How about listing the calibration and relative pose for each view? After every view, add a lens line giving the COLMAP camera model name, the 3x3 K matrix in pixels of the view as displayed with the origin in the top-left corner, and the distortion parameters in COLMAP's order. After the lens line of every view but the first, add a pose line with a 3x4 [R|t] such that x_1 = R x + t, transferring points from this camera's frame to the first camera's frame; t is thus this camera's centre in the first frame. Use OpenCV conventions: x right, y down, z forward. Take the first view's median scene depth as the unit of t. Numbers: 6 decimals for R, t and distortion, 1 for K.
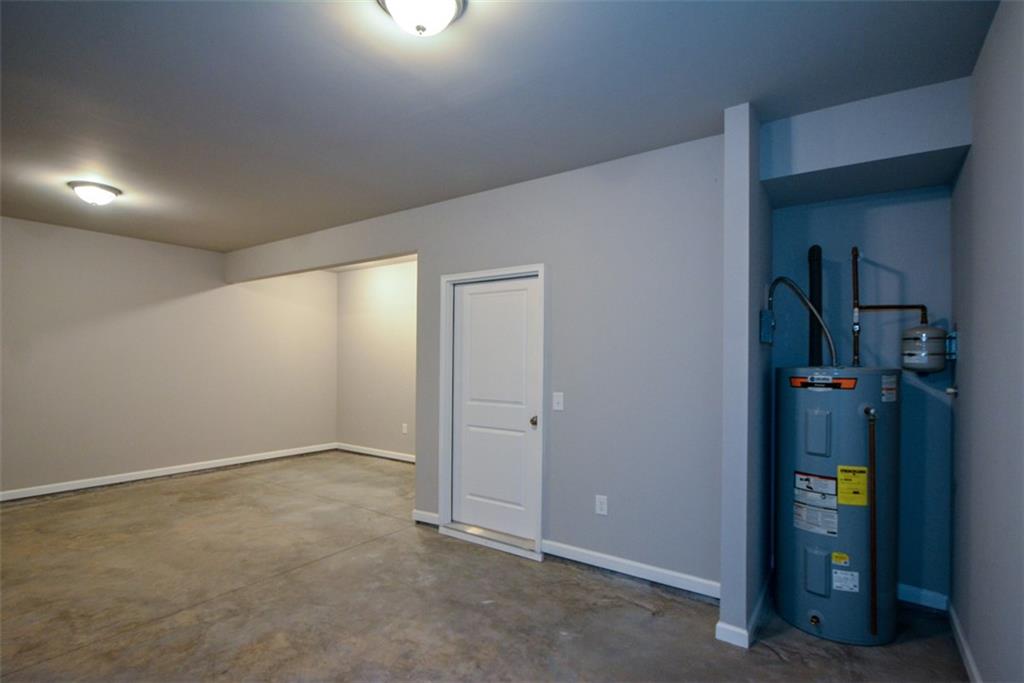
lens RADIAL K [[495.1, 0, 511.6], [0, 495.1, 370.3], [0, 0, 1]] dist [0.026864, -0.021340]
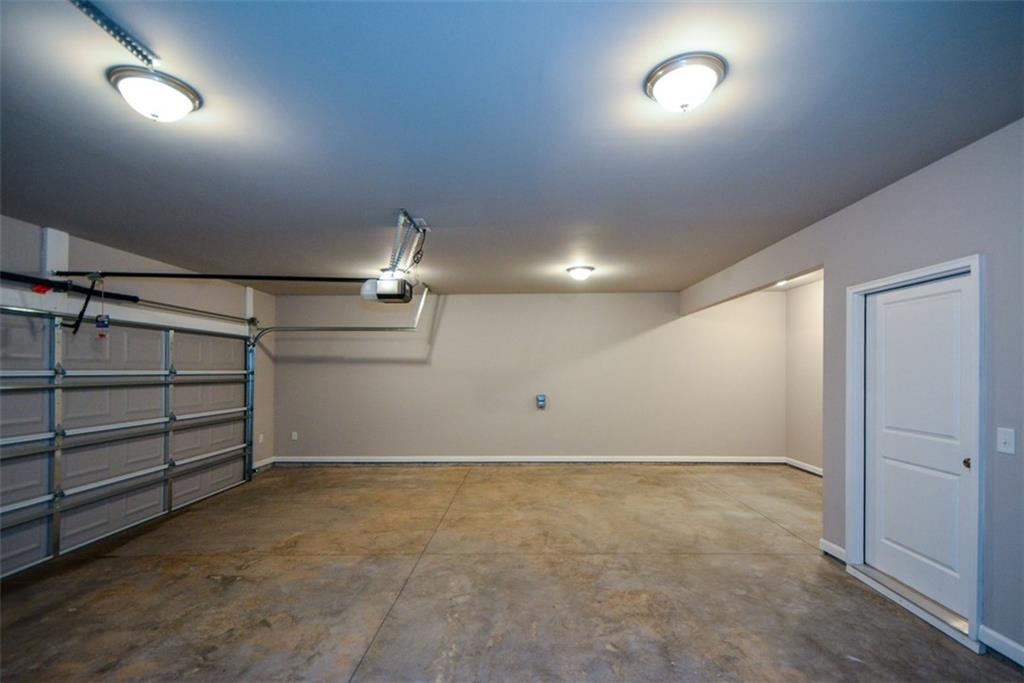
lens RADIAL K [[449.0, 0, 516.0], [0, 449.0, 373.5], [0, 0, 1]] dist [-0.000267, -0.000257]
pose [[0.568493, -0.005425, -0.822670, 0.201283], [-0.011152, 0.999836, -0.014299, -0.015584], [0.822613, 0.017303, 0.568339, 0.036796]]
